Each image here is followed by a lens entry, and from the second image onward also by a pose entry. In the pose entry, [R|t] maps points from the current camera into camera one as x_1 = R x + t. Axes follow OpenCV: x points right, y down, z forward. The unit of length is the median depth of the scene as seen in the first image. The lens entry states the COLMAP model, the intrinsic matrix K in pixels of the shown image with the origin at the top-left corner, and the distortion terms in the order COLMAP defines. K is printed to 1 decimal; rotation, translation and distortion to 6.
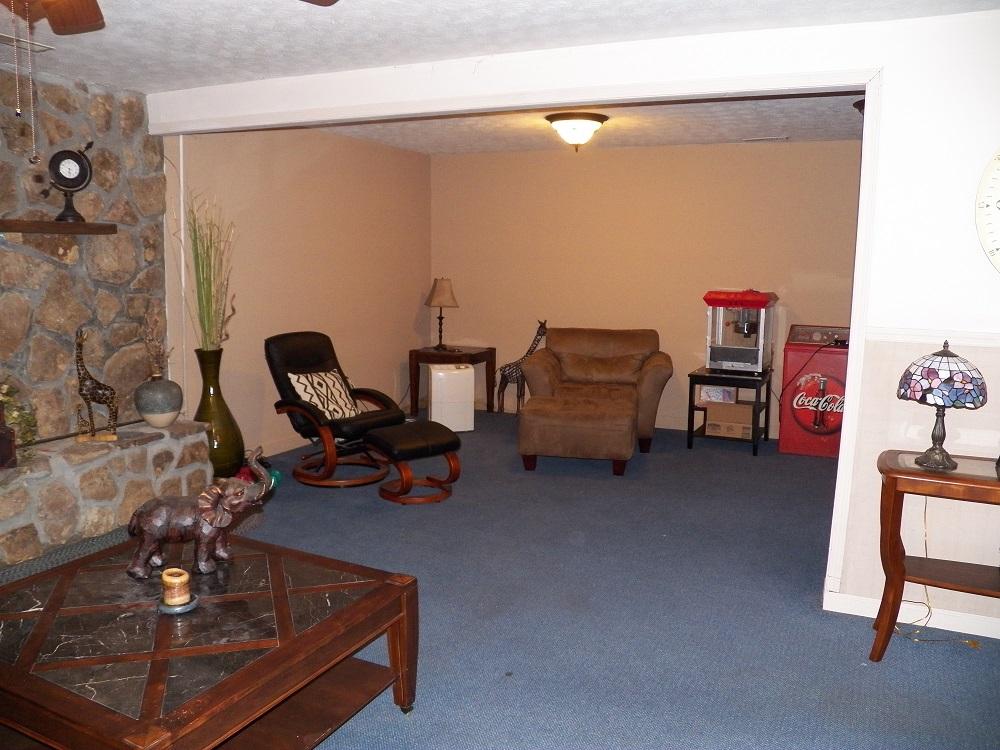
lens RADIAL K [[817.8, 0, 500.0], [0, 817.8, 375.0], [0, 0, 1]] dist [-0.088453, 0.014556]
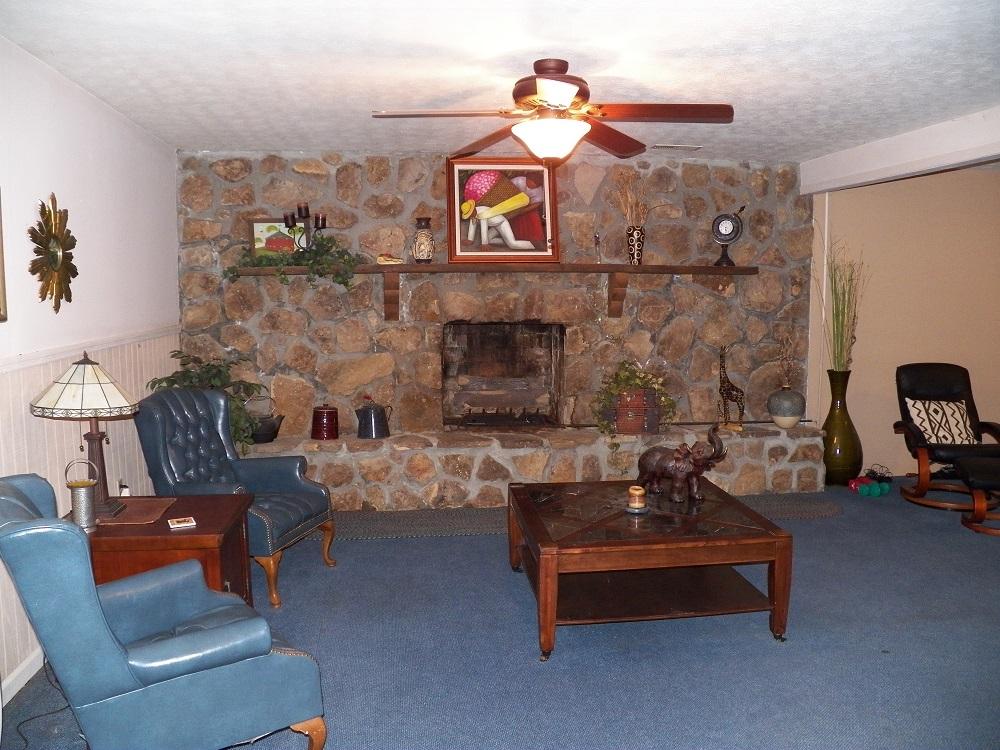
lens RADIAL K [[817.8, 0, 500.0], [0, 817.8, 375.0], [0, 0, 1]] dist [-0.088453, 0.014556]
pose [[0.549709, 0.073042, -0.832157, 0.374186], [-0.112406, 0.993578, 0.012957, 0.016674], [0.827759, 0.086417, 0.554389, -0.066666]]
